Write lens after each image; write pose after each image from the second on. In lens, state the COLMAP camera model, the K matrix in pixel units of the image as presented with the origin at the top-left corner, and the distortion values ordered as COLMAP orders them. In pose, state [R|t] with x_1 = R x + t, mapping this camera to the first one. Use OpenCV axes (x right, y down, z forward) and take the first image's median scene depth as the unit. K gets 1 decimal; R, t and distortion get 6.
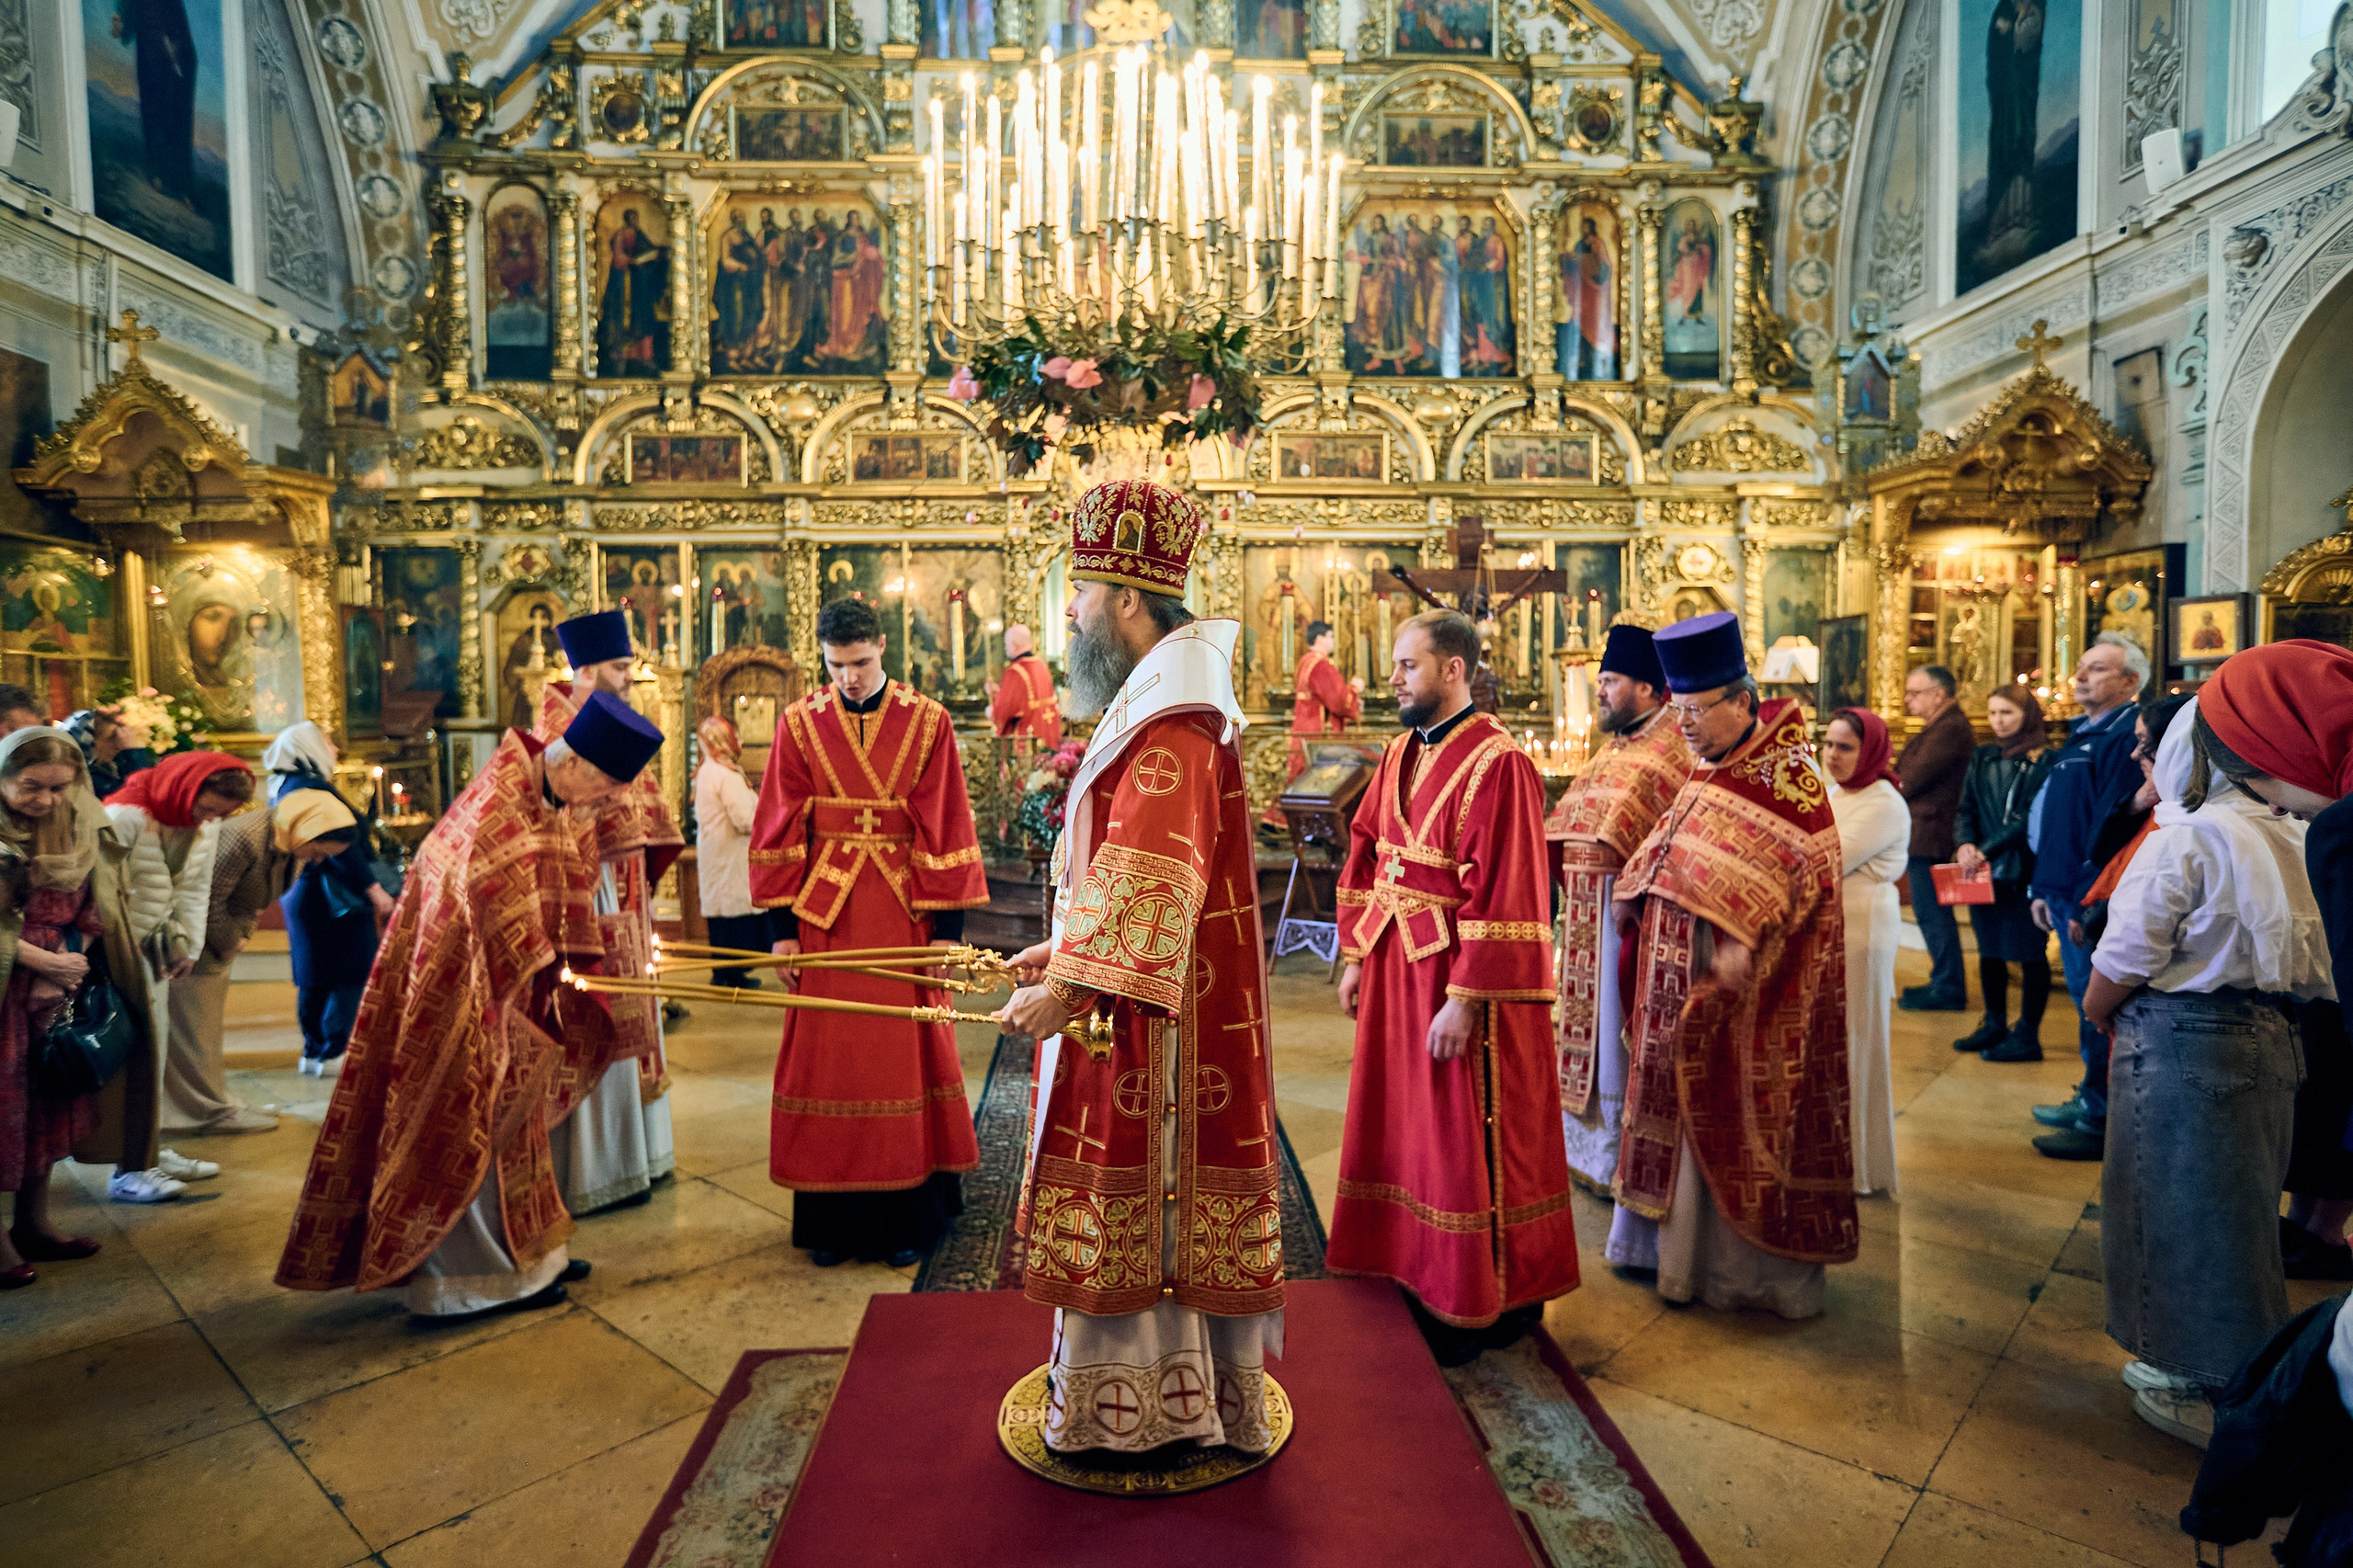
lens RADIAL K [[1366.4, 0, 1177.1], [0, 1366.4, 764.8], [0, 0, 1]] dist [-0.012865, 0.025005]
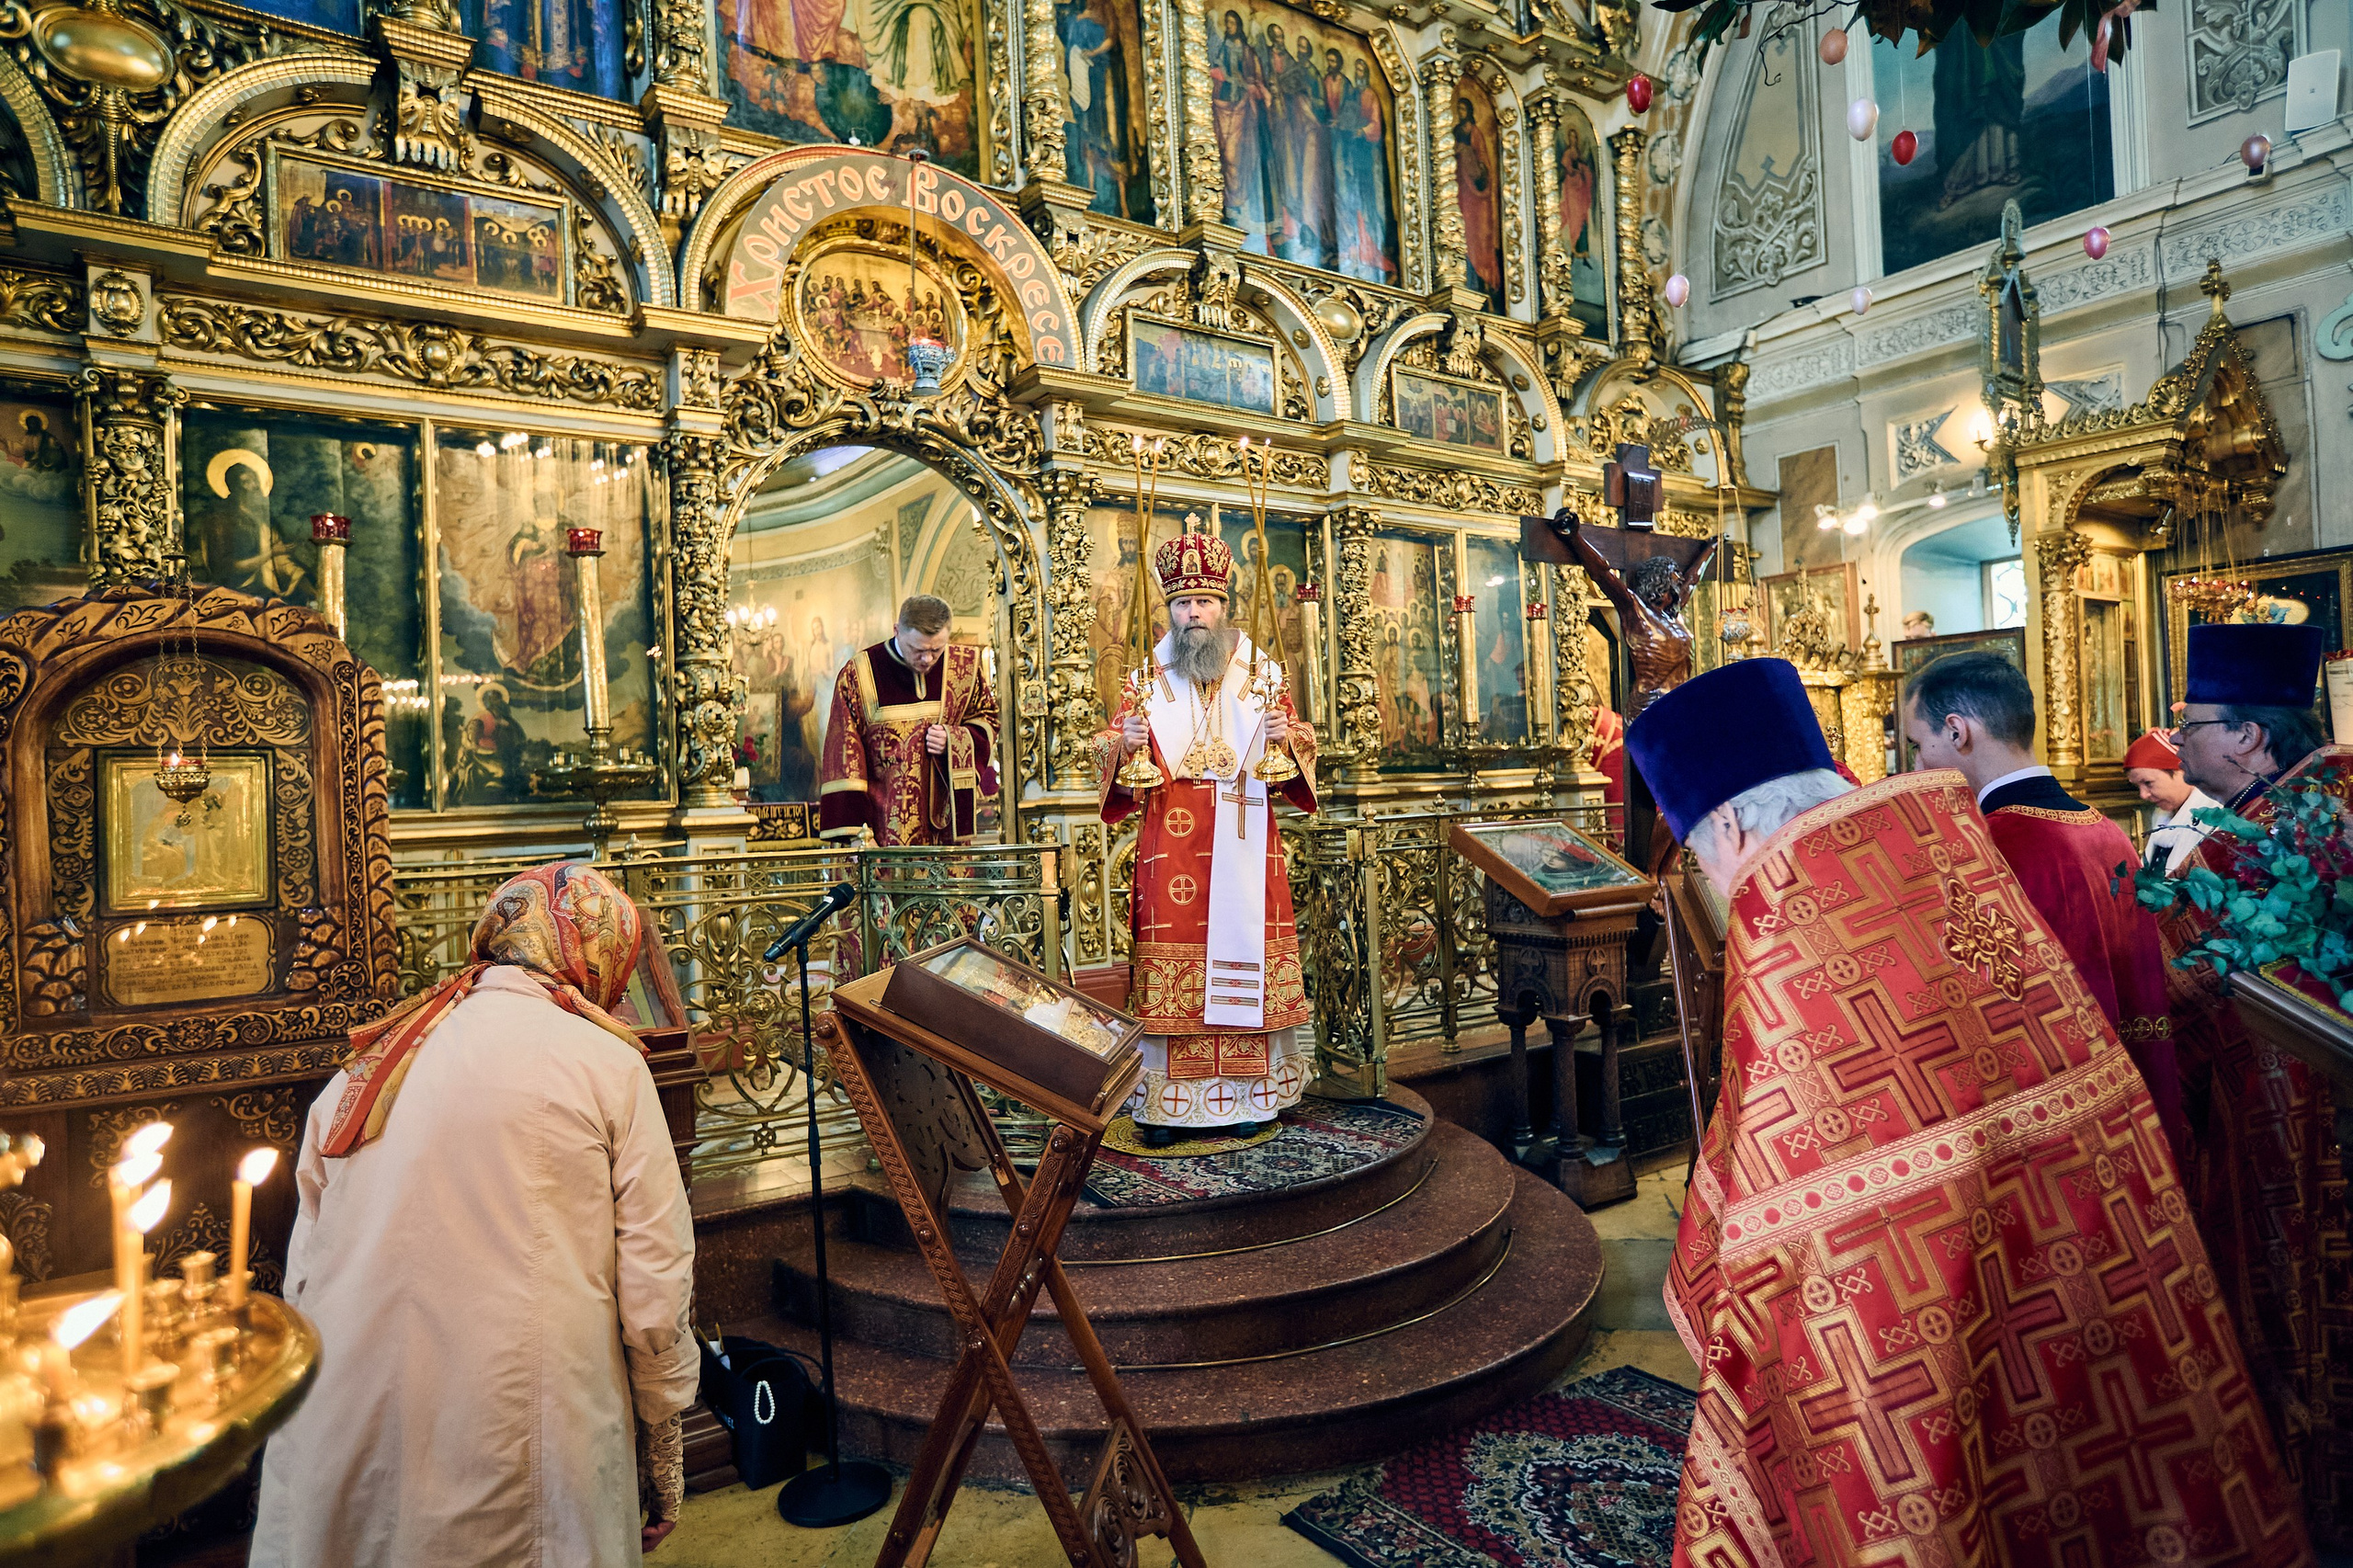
lens RADIAL K [[1376.9, 0, 1176.5], [0, 1376.9, 784.0], [0, 0, 1]] dist [-0.025106, 0.036486]
pose [[0.839055, -0.022266, 0.543591, -0.246495], [0.050632, 0.998022, -0.037272, -0.016376], [-0.541686, 0.058796, 0.838522, 0.516283]]
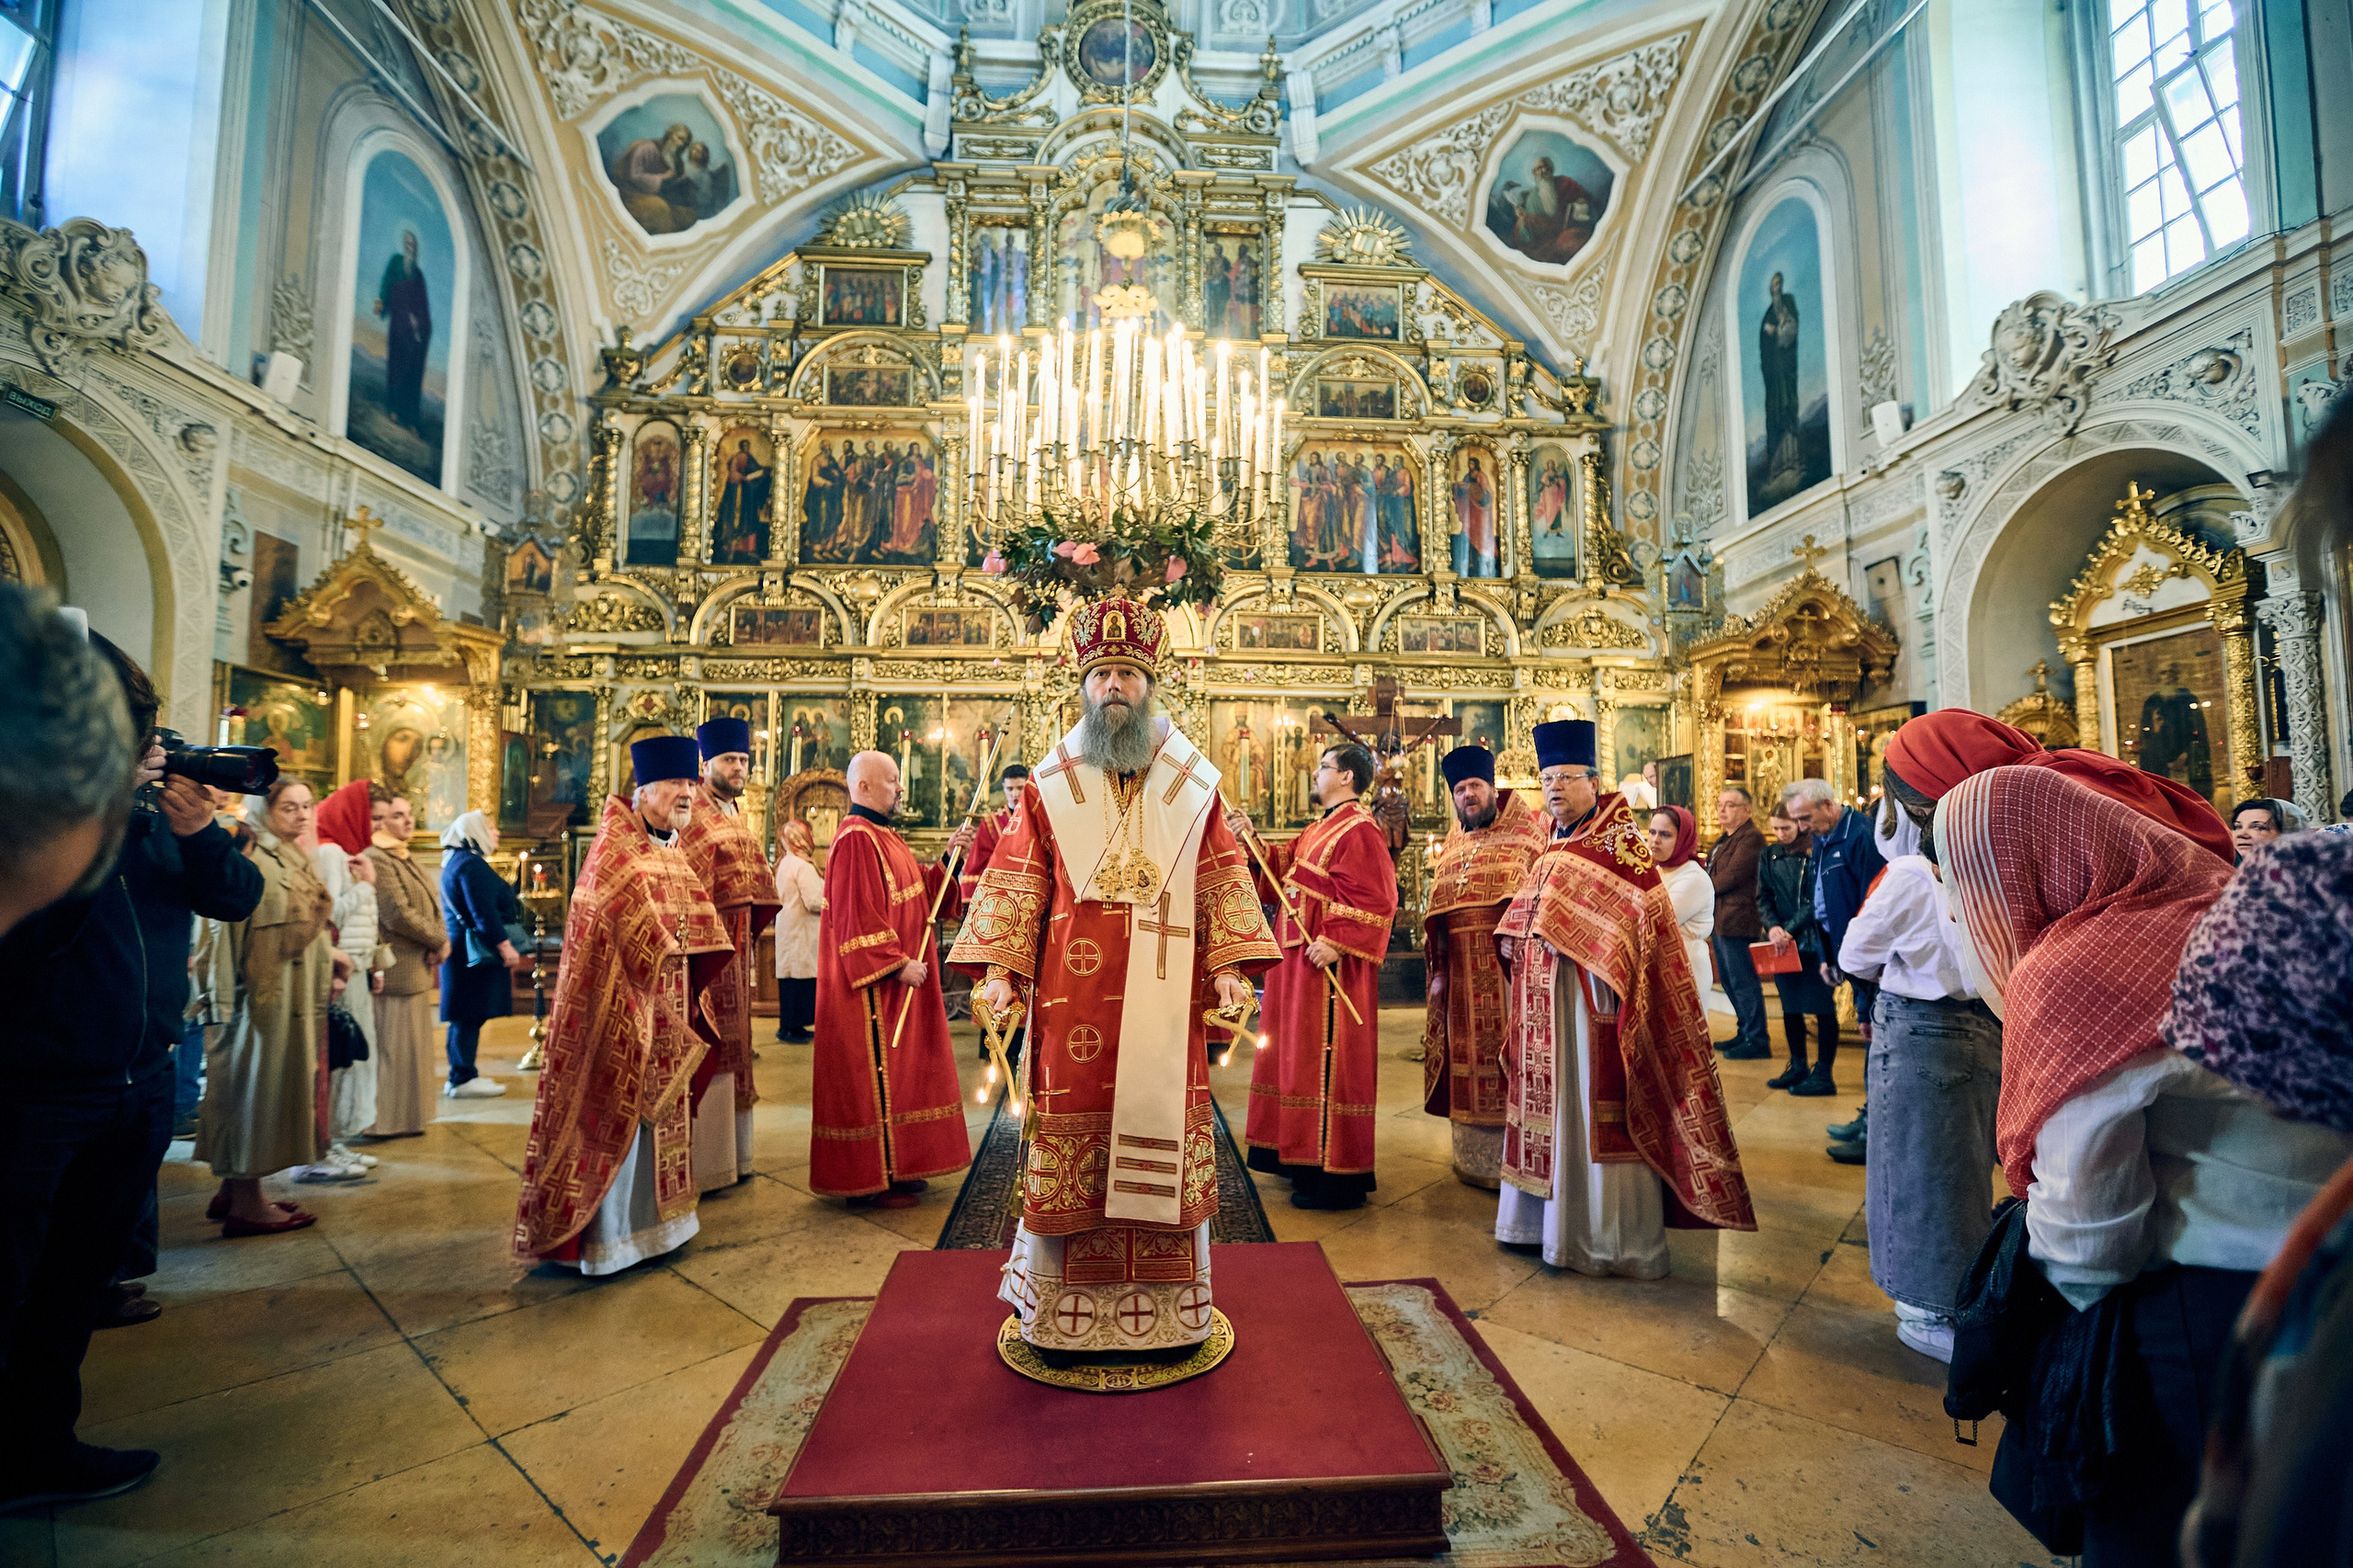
lens RADIAL K [[1093.7, 0, 1176.6], [0, 1093.7, 768.6], [0, 0, 1]] dist [-0.030254, 0.012905]
pose [[0.999820, 0.012011, 0.014706, 0.002767], [-0.010325, 0.993906, -0.109749, 0.017248], [-0.015934, 0.109577, 0.993851, -0.009995]]
